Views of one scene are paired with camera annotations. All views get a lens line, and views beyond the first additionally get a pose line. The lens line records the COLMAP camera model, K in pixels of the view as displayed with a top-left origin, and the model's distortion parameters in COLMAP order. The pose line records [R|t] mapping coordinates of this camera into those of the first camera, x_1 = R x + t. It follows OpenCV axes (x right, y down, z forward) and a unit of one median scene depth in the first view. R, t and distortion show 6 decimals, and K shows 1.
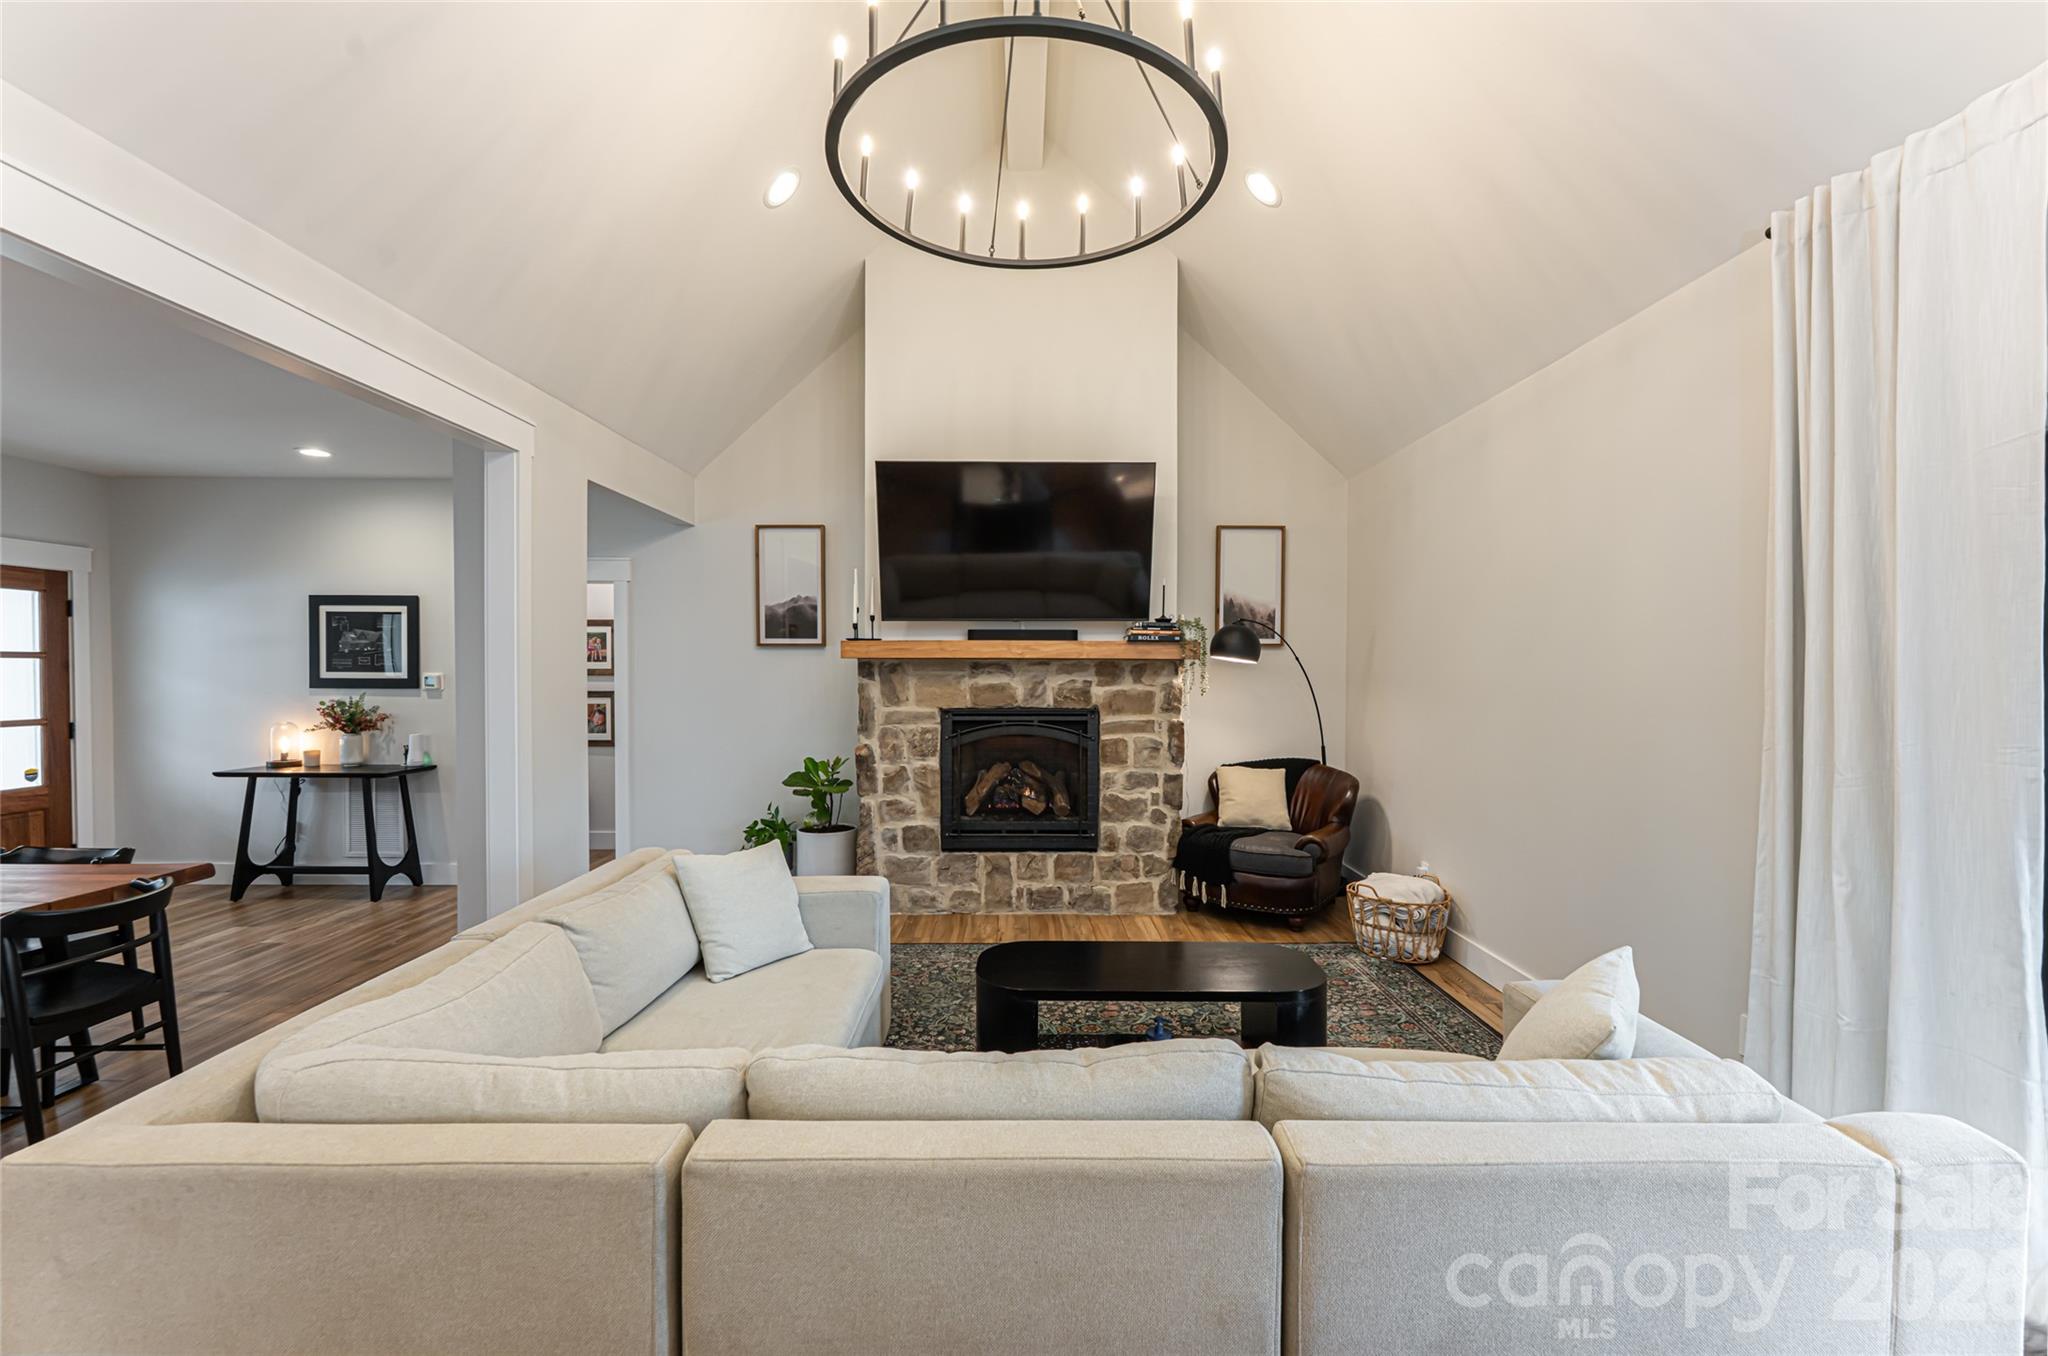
lens RADIAL K [[839.8, 0, 1029.0], [0, 839.8, 684.1], [0, 0, 1]] dist [0.002229, 0.000224]
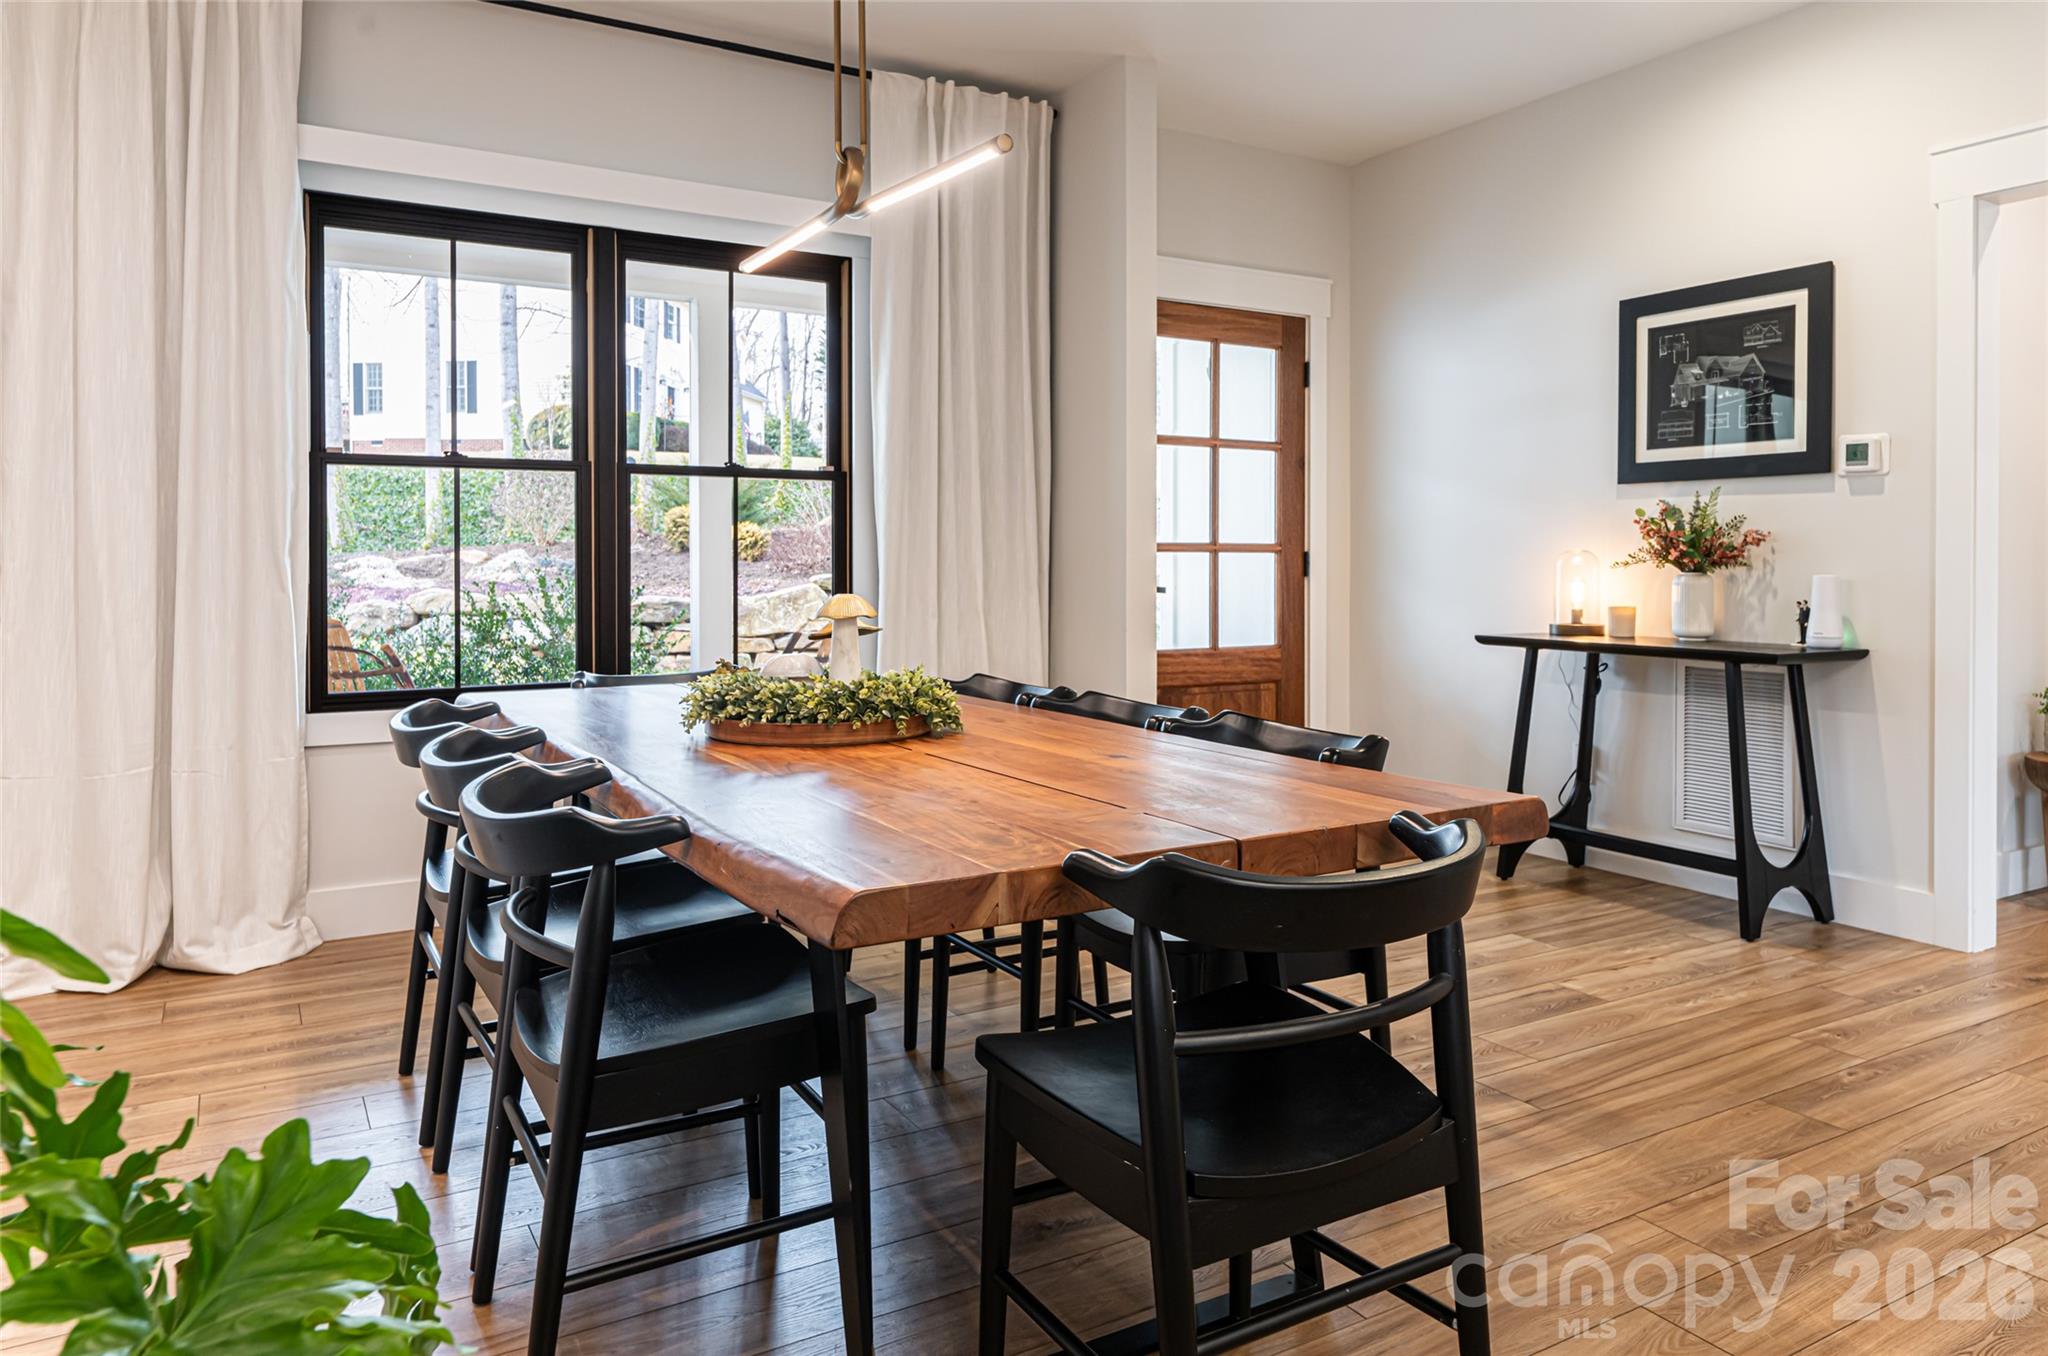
lens RADIAL K [[1353.0, 0, 1065.1], [0, 1353.0, 568.8], [0, 0, 1]] dist [-0.001614, -0.000456]
pose [[0.513044, 0.000055, -0.858362, -0.331951], [-0.016229, 0.999822, -0.009635, 0.070300], [0.858209, 0.018874, 0.512953, 0.301648]]
